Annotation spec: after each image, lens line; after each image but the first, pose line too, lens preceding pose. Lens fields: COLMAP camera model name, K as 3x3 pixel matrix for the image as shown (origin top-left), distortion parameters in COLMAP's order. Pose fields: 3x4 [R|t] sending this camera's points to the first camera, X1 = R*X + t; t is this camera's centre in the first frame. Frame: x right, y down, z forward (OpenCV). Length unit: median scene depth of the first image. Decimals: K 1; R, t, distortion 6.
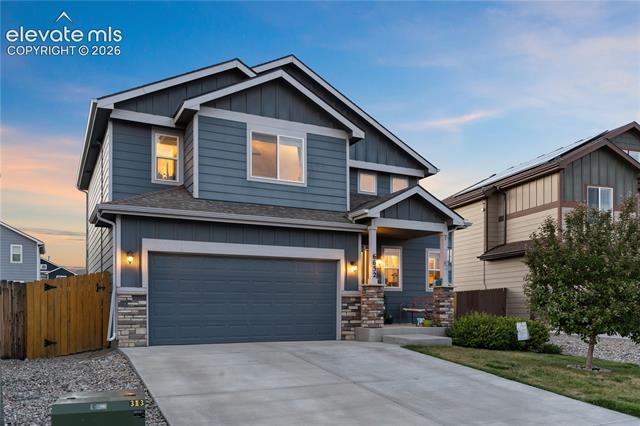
lens RADIAL K [[503.7, 0, 321.2], [0, 503.7, 212.6], [0, 0, 1]] dist [-0.003470, 0.002934]
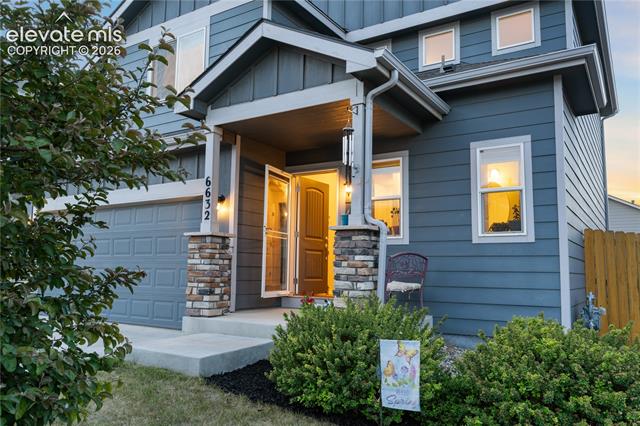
lens RADIAL K [[484.0, 0, 298.4], [0, 484.0, 145.2], [0, 0, 1]] dist [0.005511, -0.003578]
pose [[0.484243, -0.216746, -0.847662, 0.615554], [0.150767, 0.975009, -0.163180, 0.149237], [0.861846, -0.048781, 0.504819, 0.825044]]
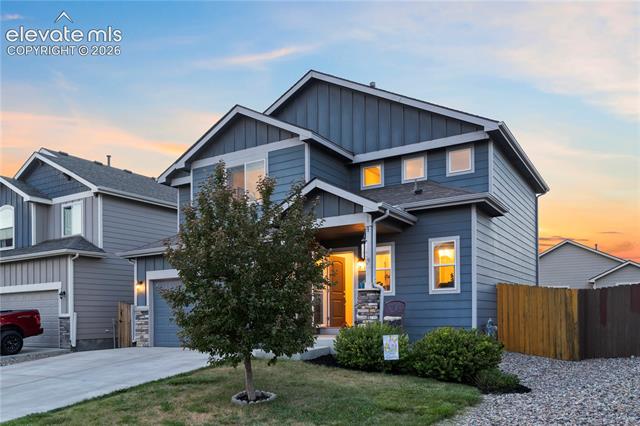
lens RADIAL K [[503.7, 0, 320.5], [0, 503.7, 214.0], [0, 0, 1]] dist [-0.003470, 0.002934]
pose [[0.541582, -0.178650, -0.821446, 0.963339], [0.173586, 0.979865, -0.098657, 0.101866], [0.822531, -0.089160, 0.561688, 0.529548]]
